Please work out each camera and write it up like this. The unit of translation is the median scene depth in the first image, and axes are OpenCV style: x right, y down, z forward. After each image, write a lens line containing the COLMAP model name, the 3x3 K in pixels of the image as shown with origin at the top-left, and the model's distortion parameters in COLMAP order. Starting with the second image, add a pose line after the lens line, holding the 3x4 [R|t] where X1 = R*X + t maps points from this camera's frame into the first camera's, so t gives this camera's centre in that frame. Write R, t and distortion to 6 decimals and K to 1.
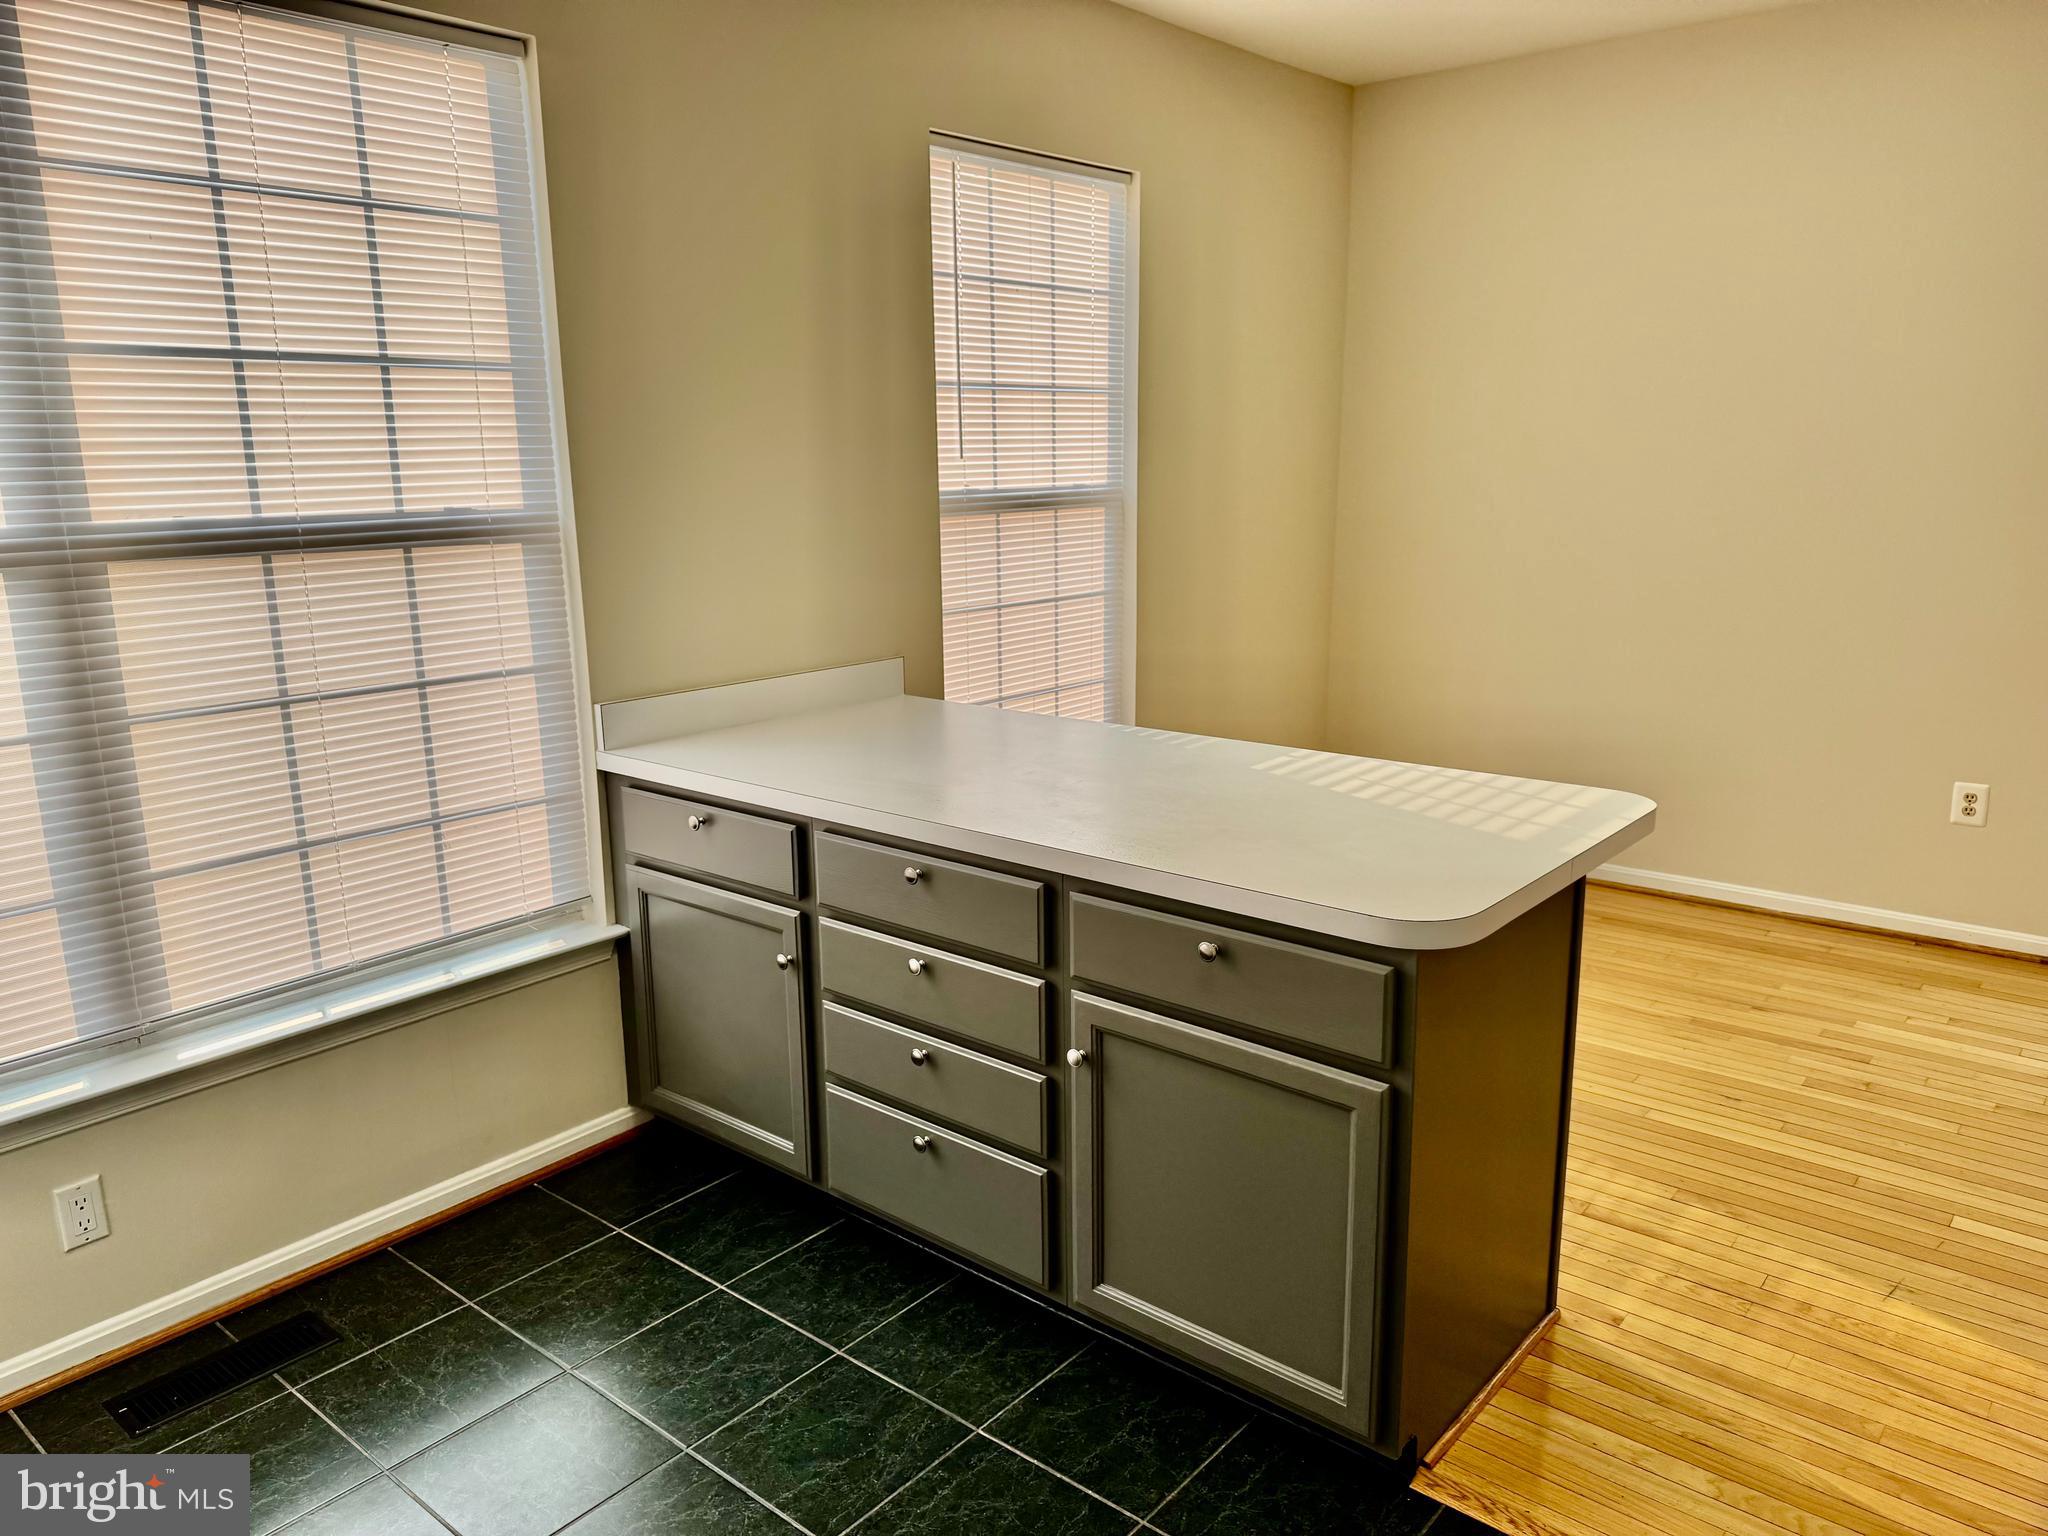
lens RADIAL K [[1479.6, 0, 1024.0], [0, 1479.6, 768.0], [0, 0, 1]] dist [0.005912, 0.002179]
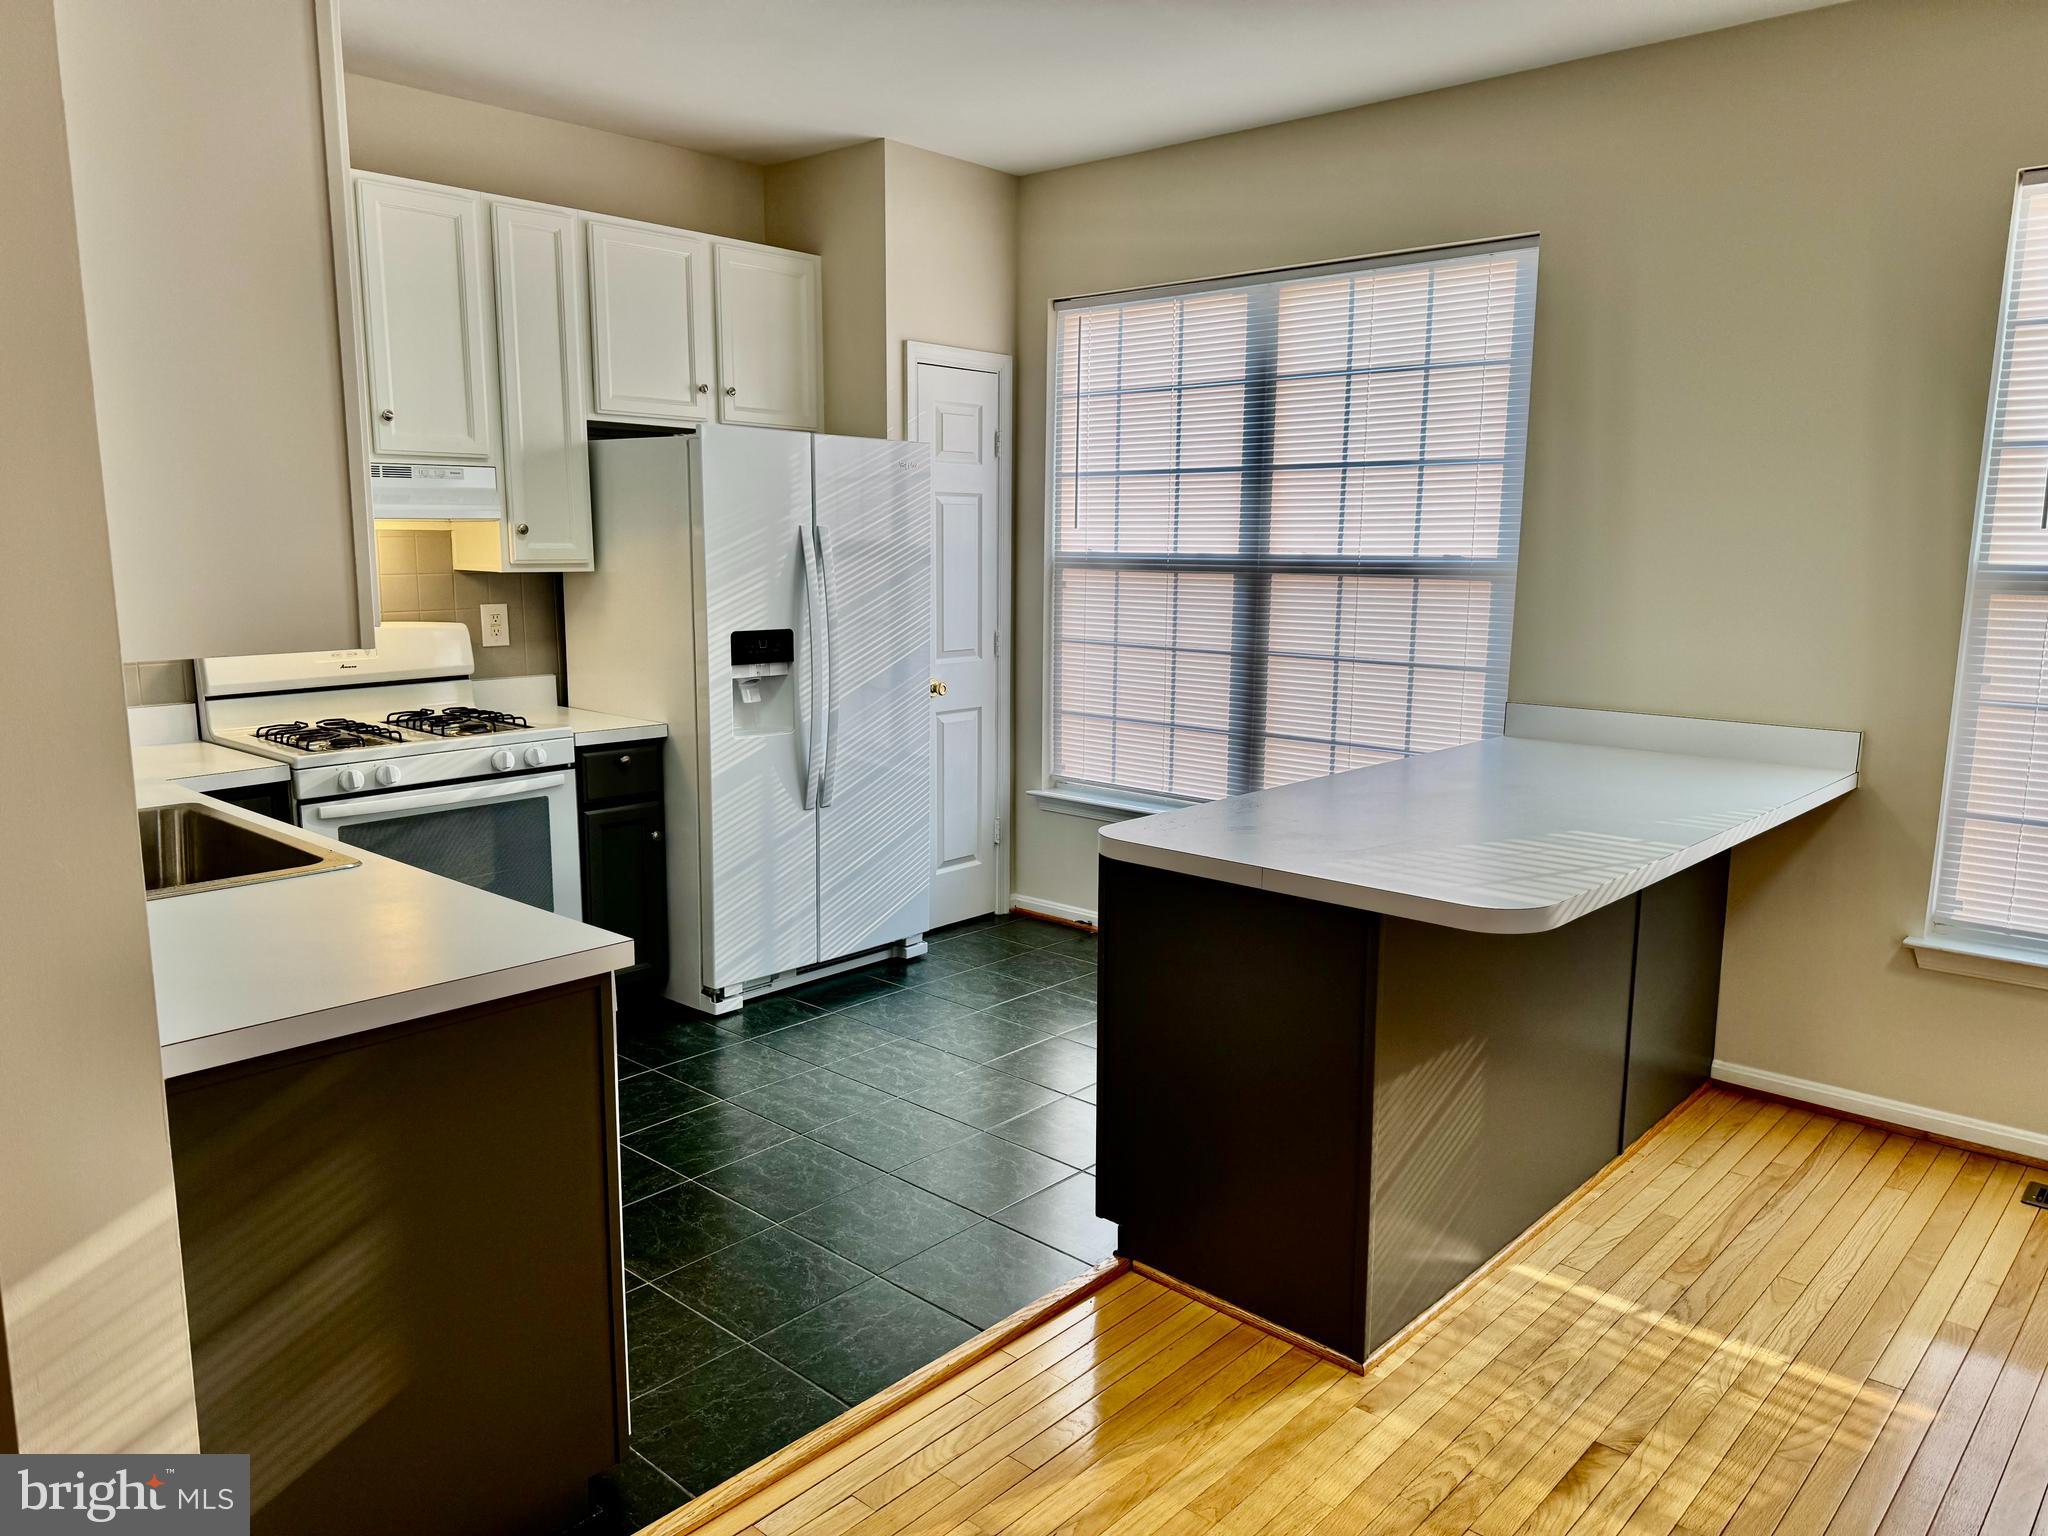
lens RADIAL K [[1414.7, 0, 1024.0], [0, 1414.7, 768.0], [0, 0, 1]] dist [0.134113, 0.000154]
pose [[-0.041144, 0.168309, -0.984875, 1.193711], [-0.231726, 0.957226, 0.173265, -0.125944], [0.971911, 0.235350, -0.000382, 0.653596]]
